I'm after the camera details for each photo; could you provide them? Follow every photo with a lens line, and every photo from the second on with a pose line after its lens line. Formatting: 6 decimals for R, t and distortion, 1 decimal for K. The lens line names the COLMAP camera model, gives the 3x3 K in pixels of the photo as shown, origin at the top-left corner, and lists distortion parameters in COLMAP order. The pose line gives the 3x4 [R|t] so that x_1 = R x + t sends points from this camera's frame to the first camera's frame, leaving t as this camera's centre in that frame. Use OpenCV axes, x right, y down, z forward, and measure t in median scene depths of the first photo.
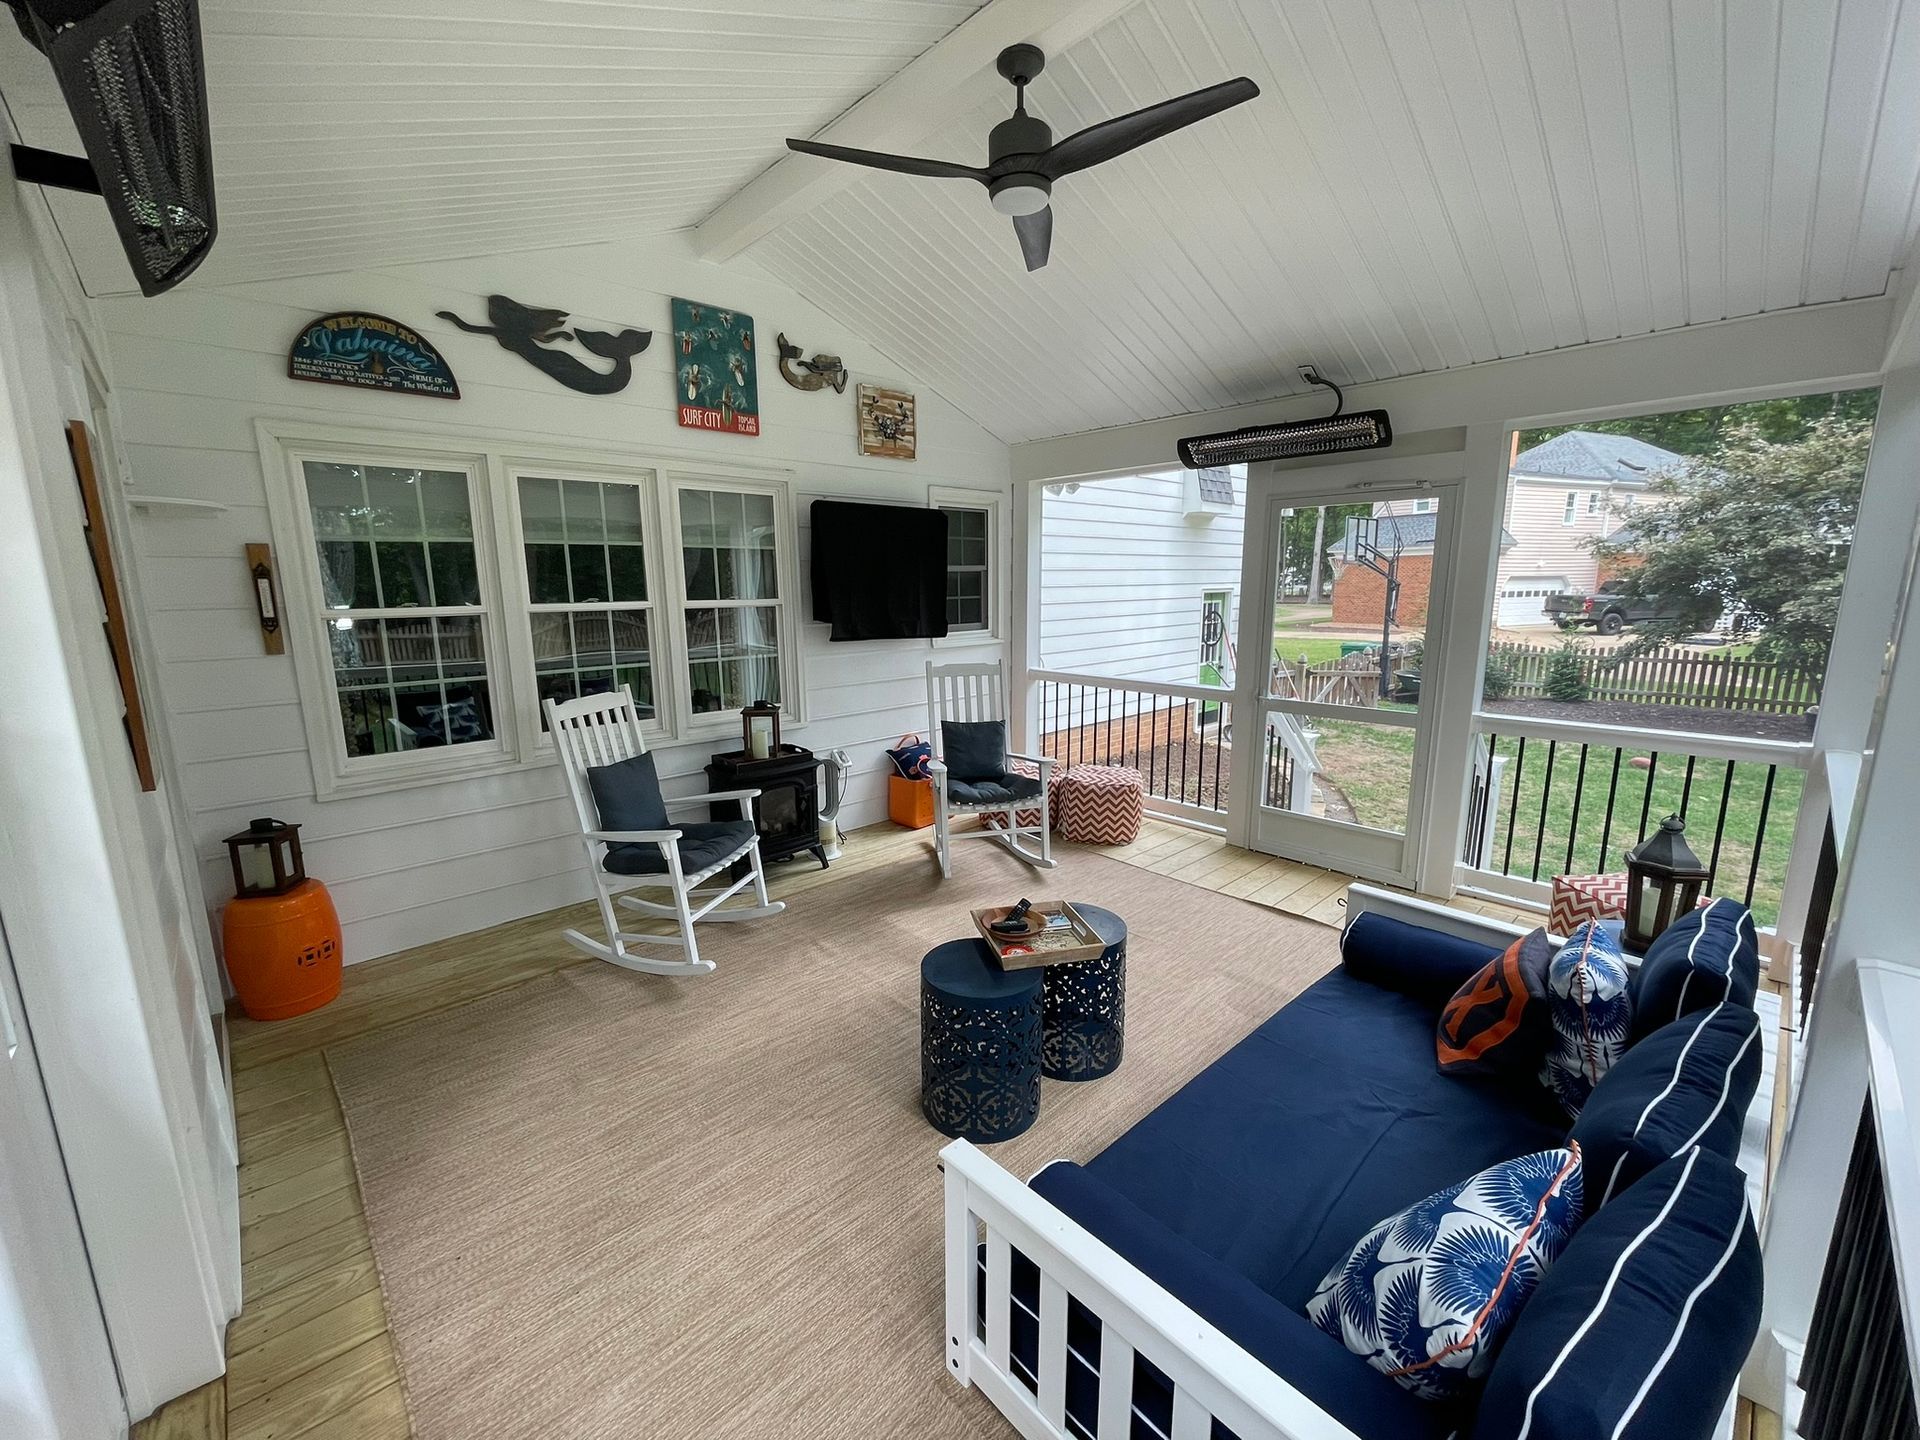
lens RADIAL K [[775.5, 0, 953.0], [0, 775.5, 727.3], [0, 0, 1]] dist [-0.006850, 0.002516]
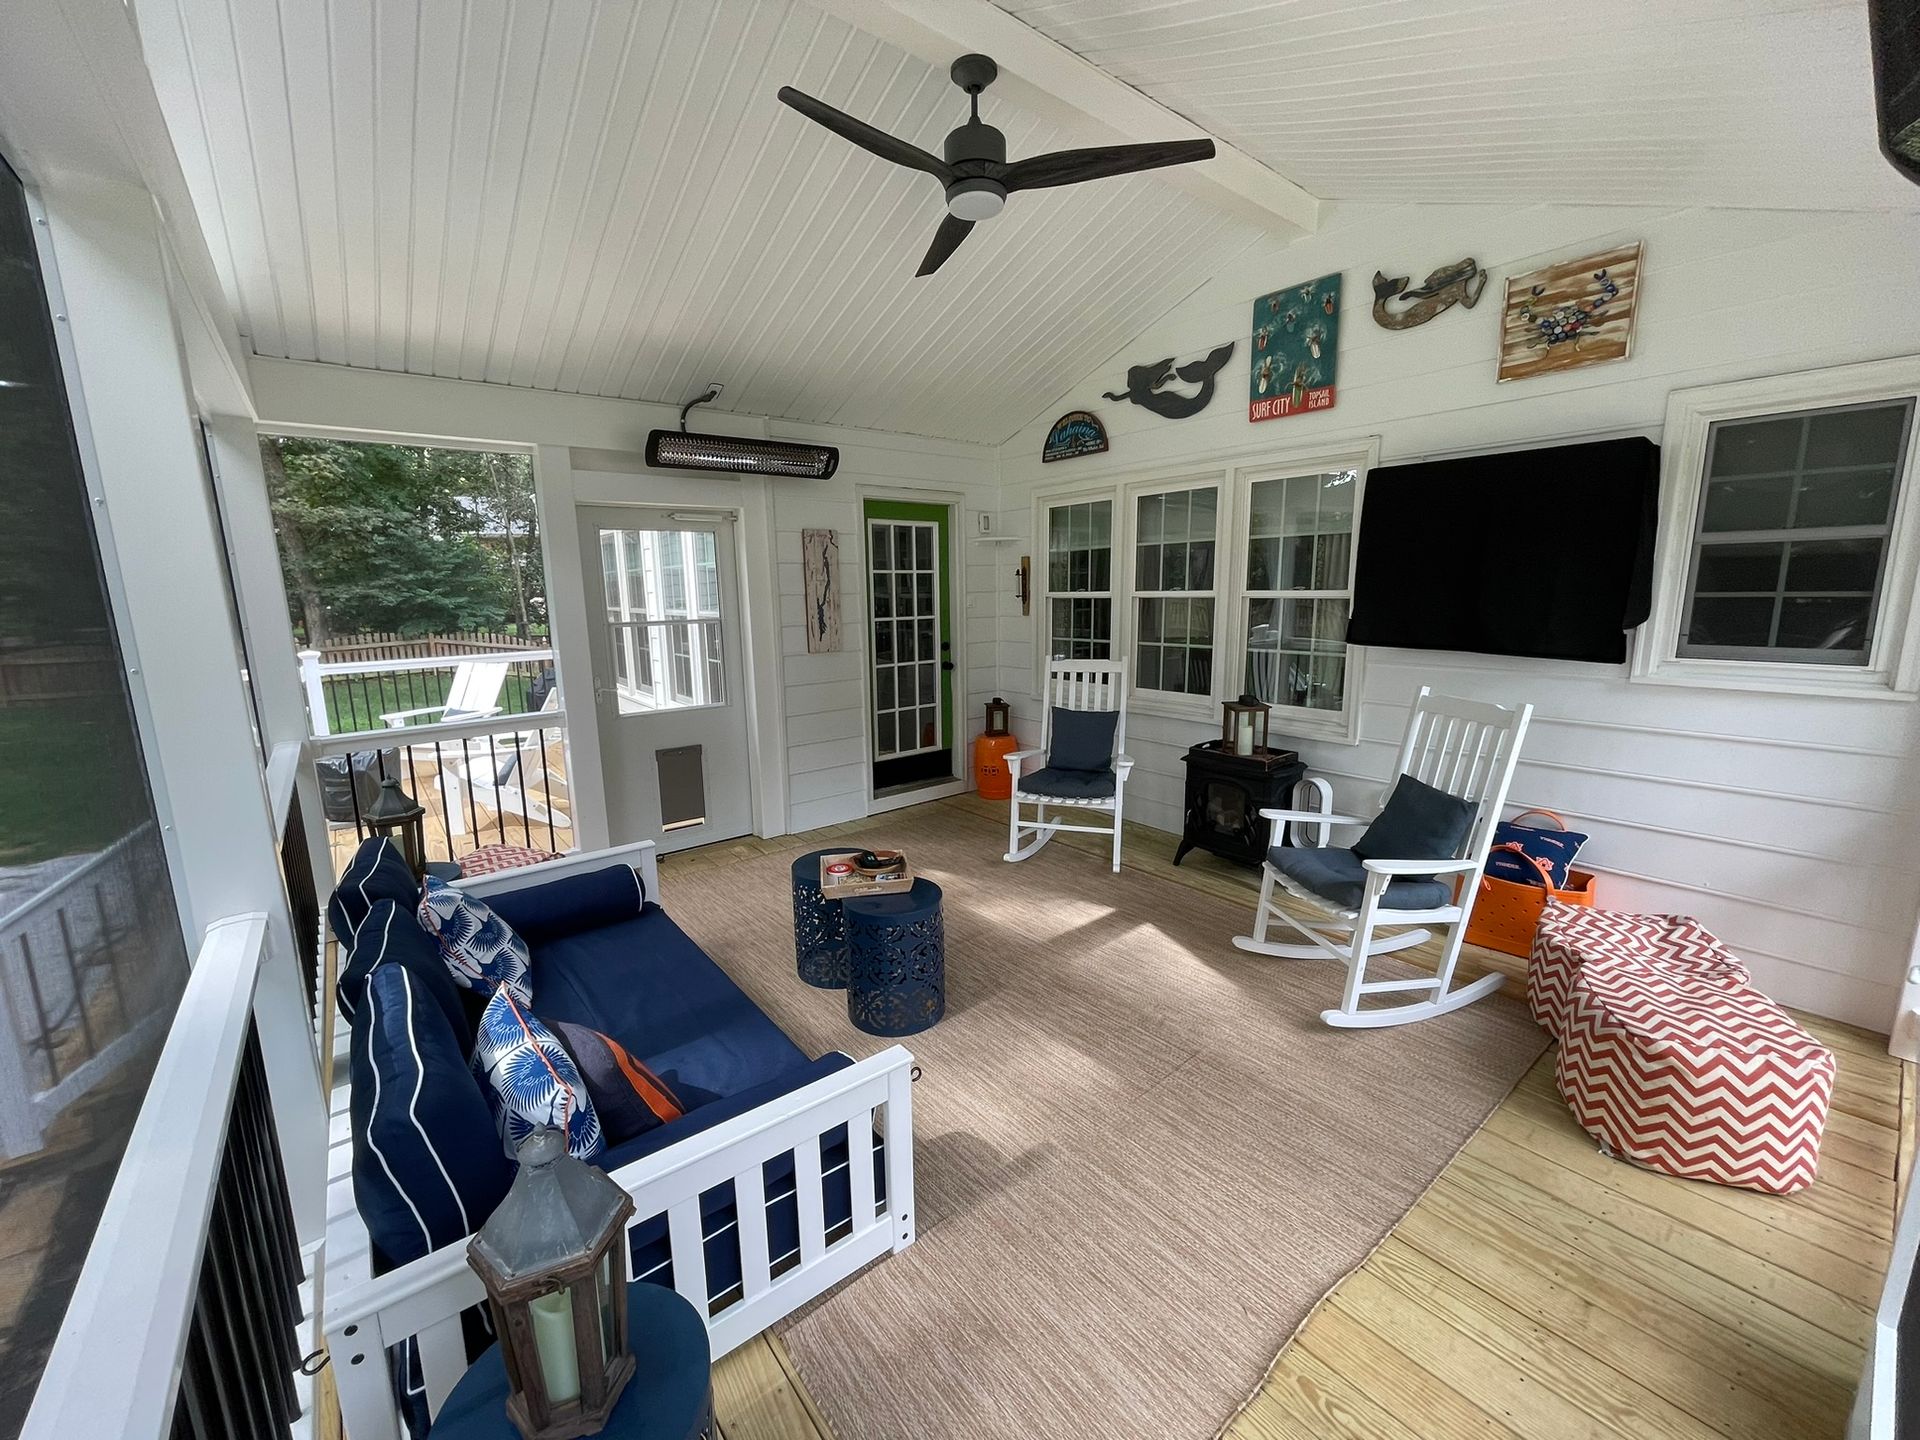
lens RADIAL K [[775.5, 0, 952.3], [0, 775.5, 722.6], [0, 0, 1]] dist [-0.006850, 0.002516]
pose [[-0.078503, 0.186451, -0.979323, 0.684996], [-0.164781, 0.966415, 0.197202, -0.123162], [0.983201, 0.176854, -0.045143, 0.641885]]
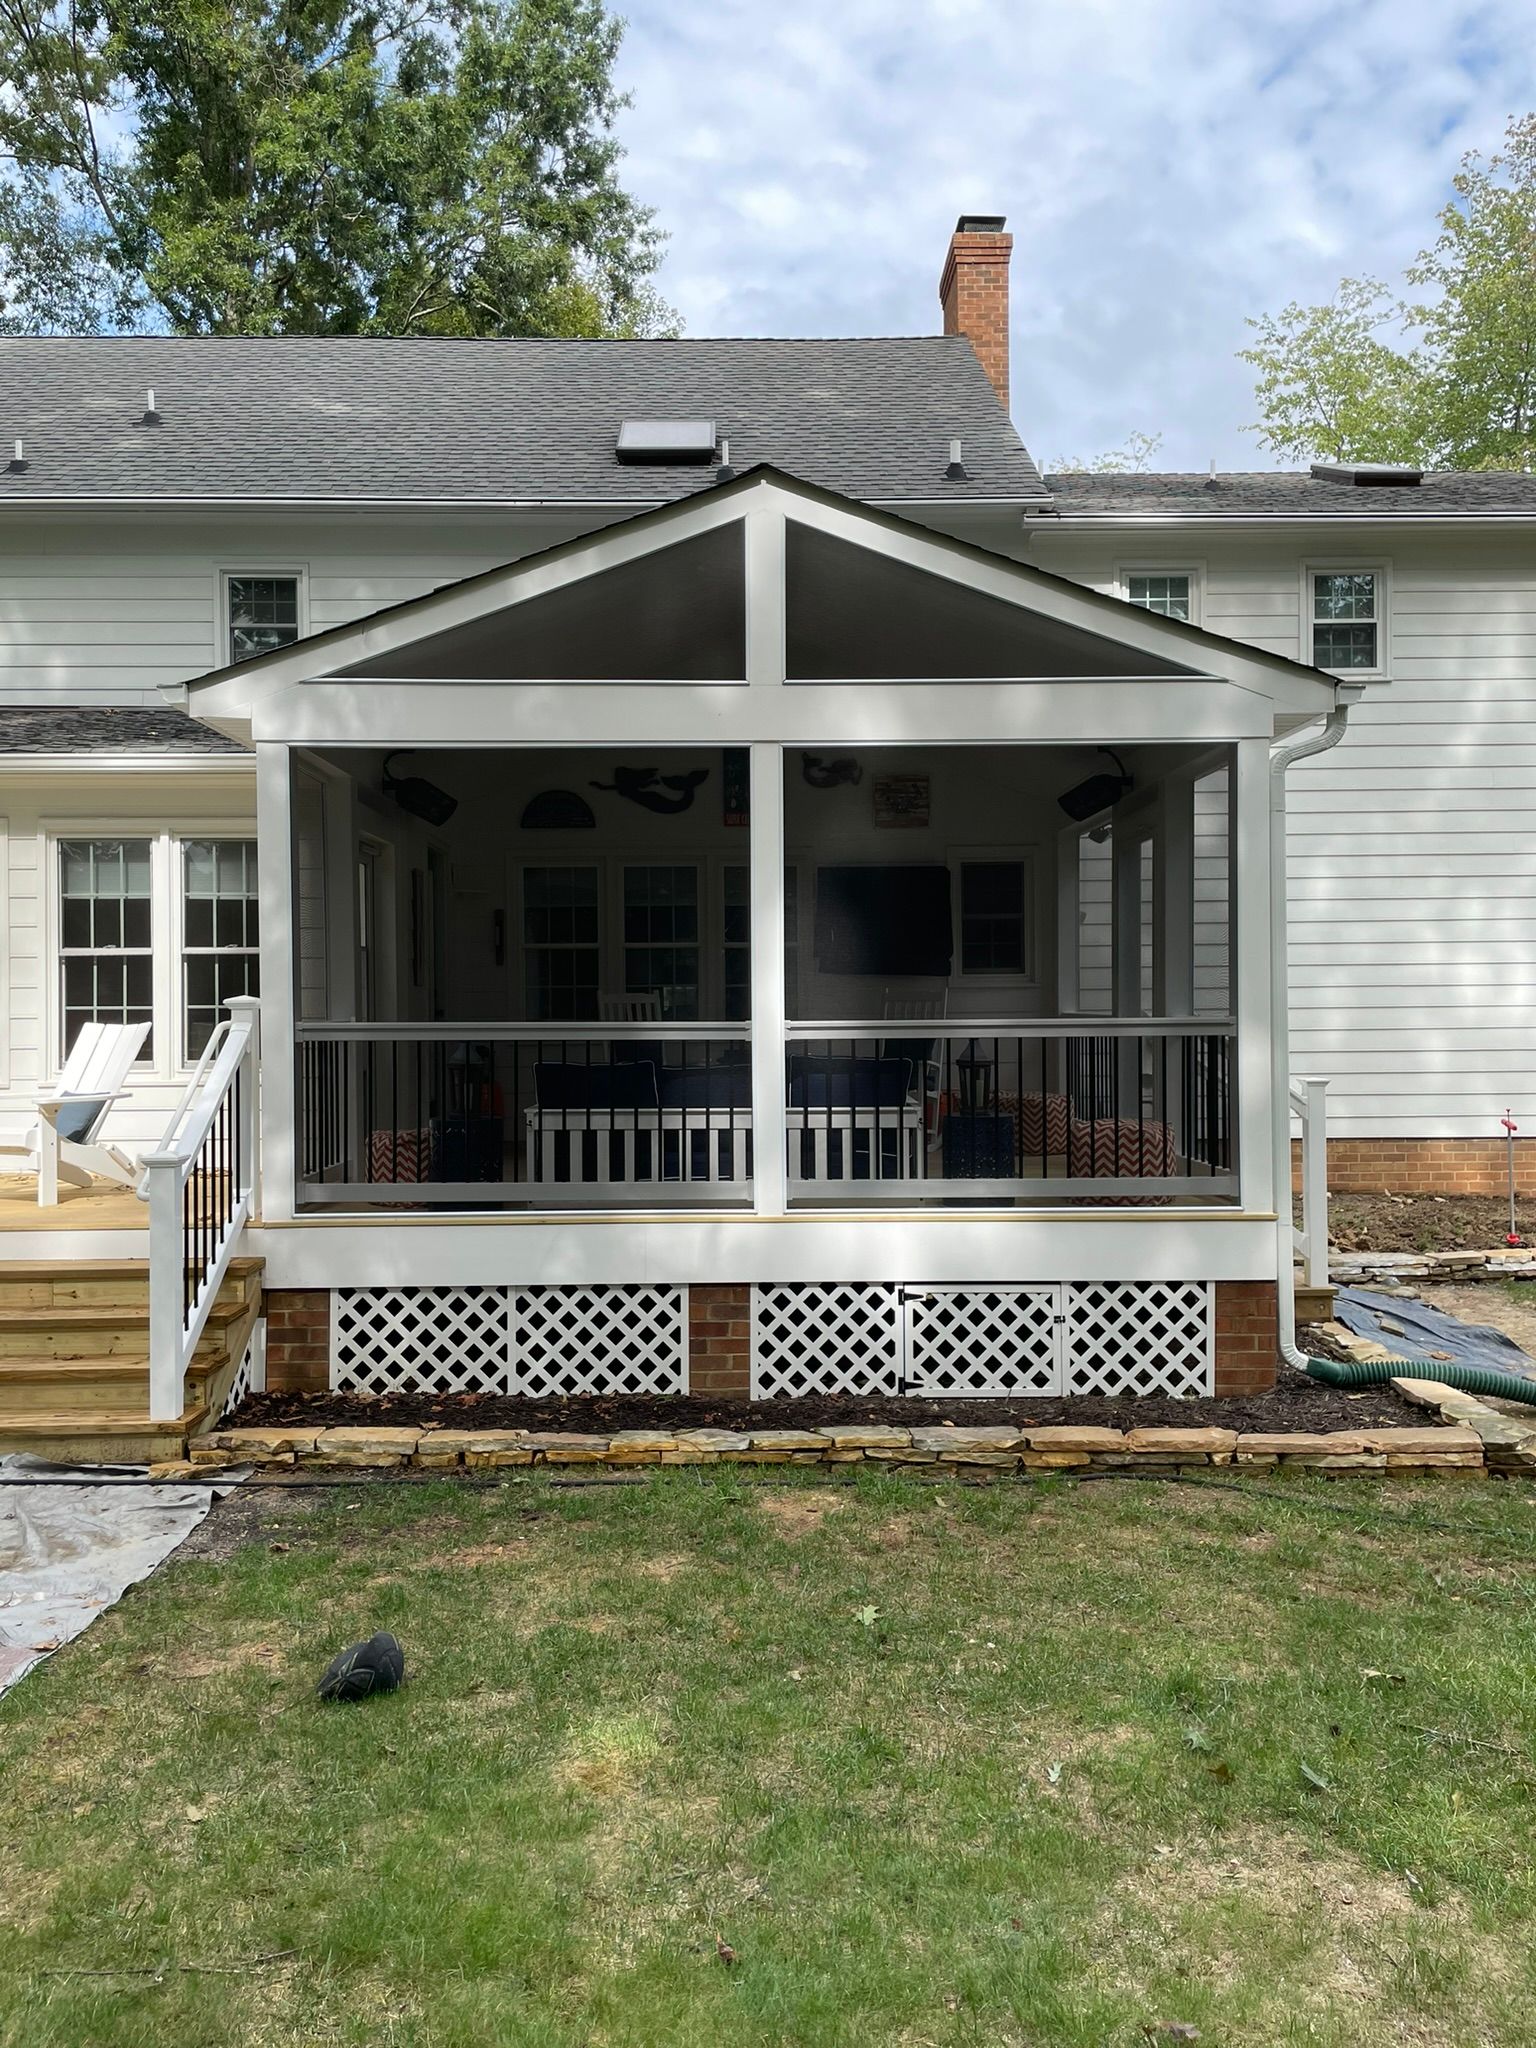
lens RADIAL K [[1542.1, 0, 773.6], [0, 1542.1, 1015.9], [0, 0, 1]] dist [0.083261, -0.110216]
pose [[0.742484, 0.006019, -0.669837, 1.512064], [-0.122881, 0.984215, -0.127364, 0.298335], [0.658497, 0.176876, 0.731503, -0.923838]]
